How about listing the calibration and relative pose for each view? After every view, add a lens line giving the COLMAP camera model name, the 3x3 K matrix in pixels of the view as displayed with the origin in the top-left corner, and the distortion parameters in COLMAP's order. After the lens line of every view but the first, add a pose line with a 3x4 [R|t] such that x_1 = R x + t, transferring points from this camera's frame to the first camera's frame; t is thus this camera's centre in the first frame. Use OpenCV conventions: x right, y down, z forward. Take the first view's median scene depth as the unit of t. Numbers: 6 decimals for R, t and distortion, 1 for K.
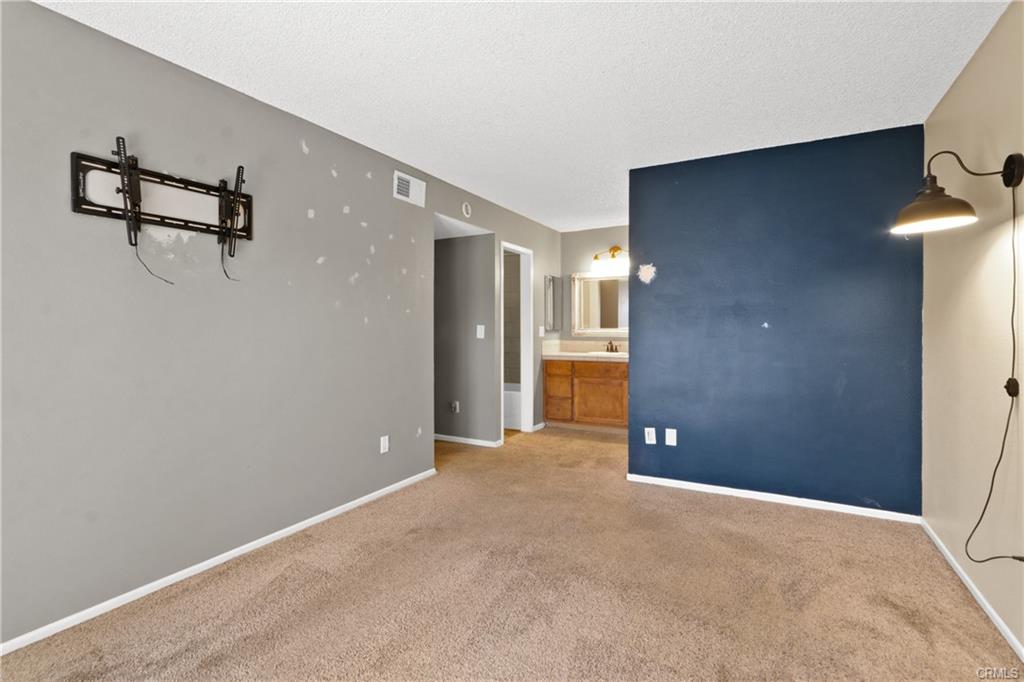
lens RADIAL K [[475.1, 0, 511.6], [0, 475.1, 339.5], [0, 0, 1]] dist [-0.014978, 0.002133]
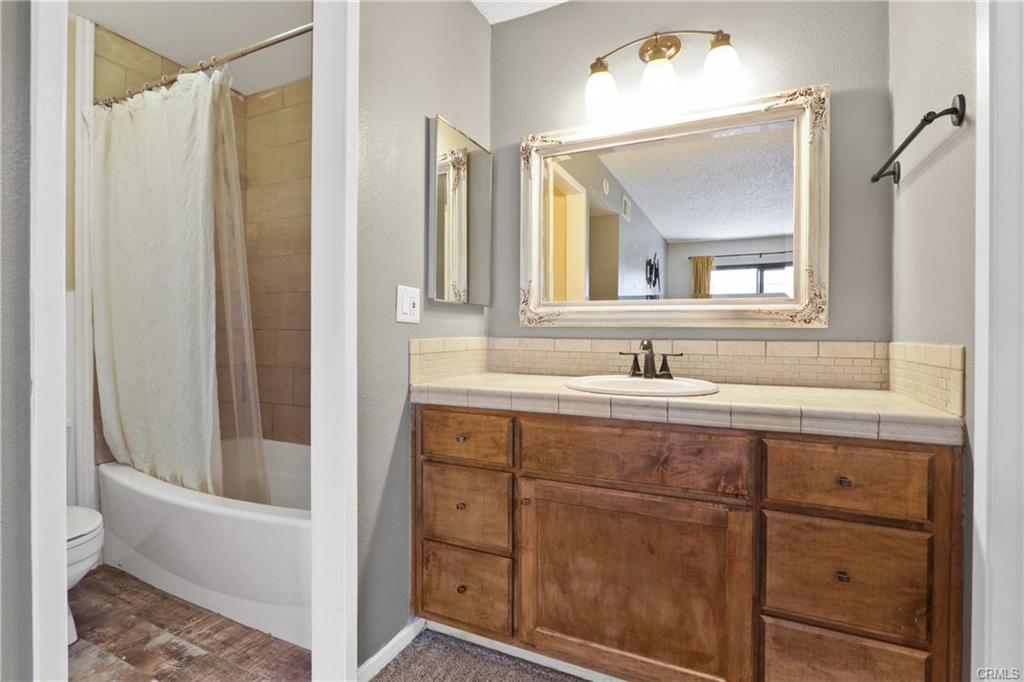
lens RADIAL K [[475.1, 0, 513.1], [0, 475.1, 338.4], [0, 0, 1]] dist [-0.014978, 0.002133]
pose [[0.997090, 0.009327, 0.075660, 0.103987], [-0.008814, 0.999936, -0.007113, 0.005255], [-0.075721, 0.006426, 0.997108, 0.715617]]
